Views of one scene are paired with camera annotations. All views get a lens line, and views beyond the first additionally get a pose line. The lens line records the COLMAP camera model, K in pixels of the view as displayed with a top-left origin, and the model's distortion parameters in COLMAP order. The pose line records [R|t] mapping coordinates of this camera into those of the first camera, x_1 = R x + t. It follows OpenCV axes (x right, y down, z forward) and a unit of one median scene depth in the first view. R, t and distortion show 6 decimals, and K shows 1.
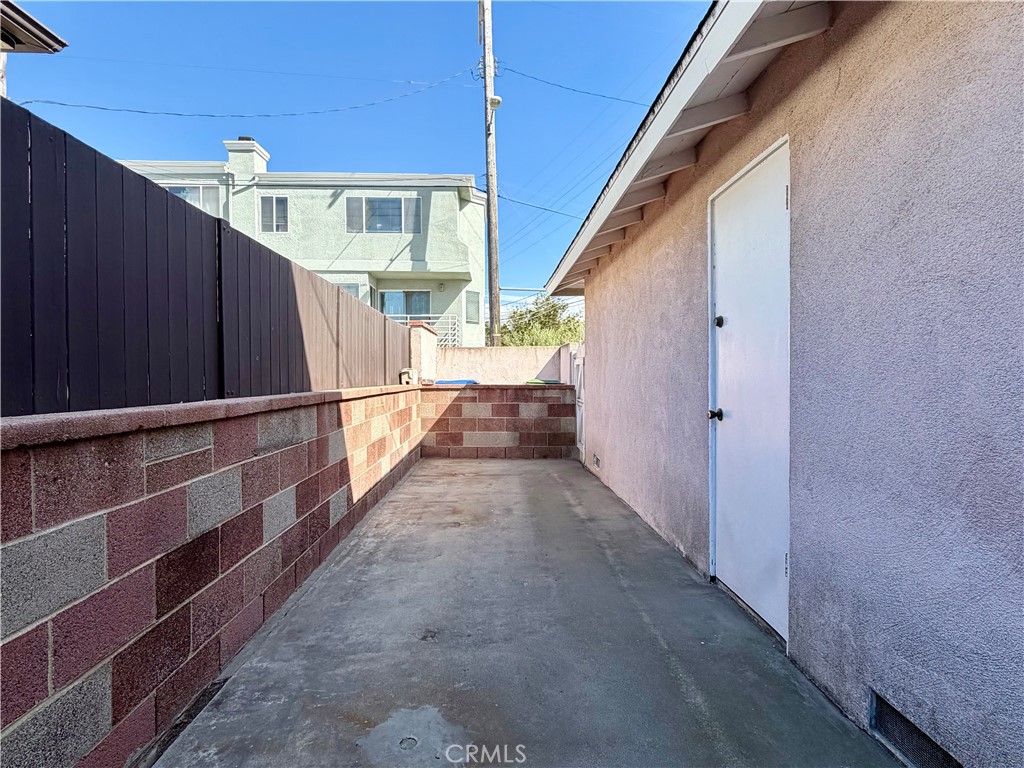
lens RADIAL K [[551.5, 0, 514.0], [0, 551.5, 384.3], [0, 0, 1]] dist [-0.001308, 0.001340]
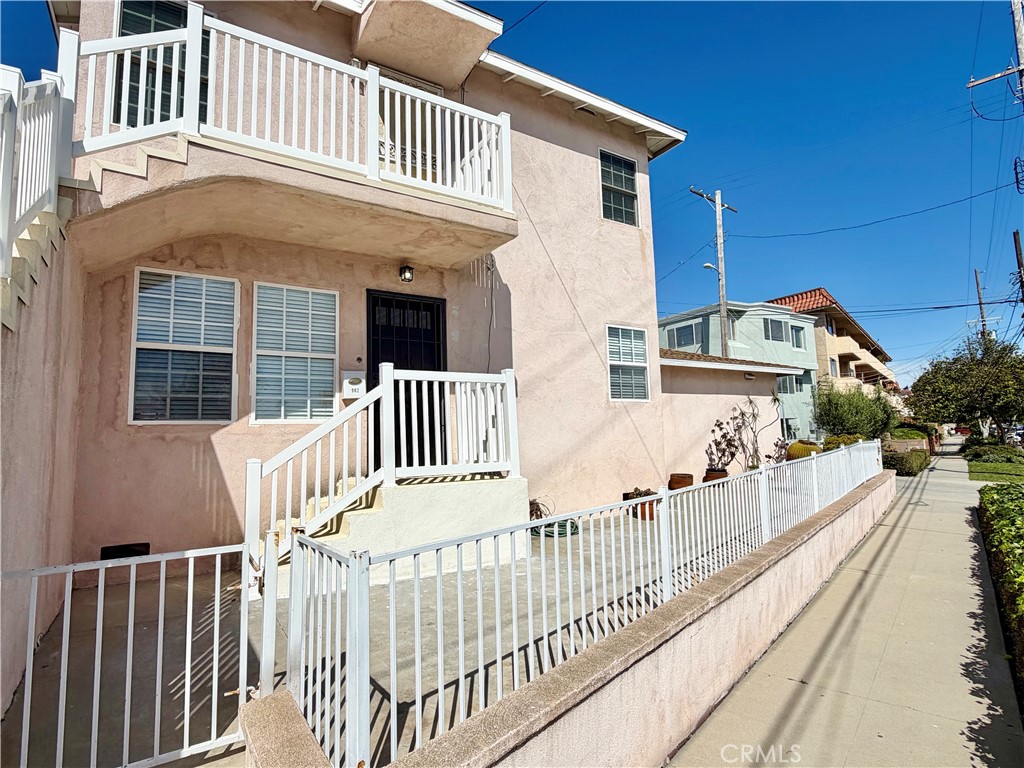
lens RADIAL K [[551.5, 0, 514.0], [0, 551.5, 384.3], [0, 0, 1]] dist [-0.001308, 0.001340]
pose [[0.517344, -0.099675, -0.849953, 1.789688], [0.013167, 0.994003, -0.108554, 0.023099], [0.855676, 0.044968, 0.515554, -0.583469]]
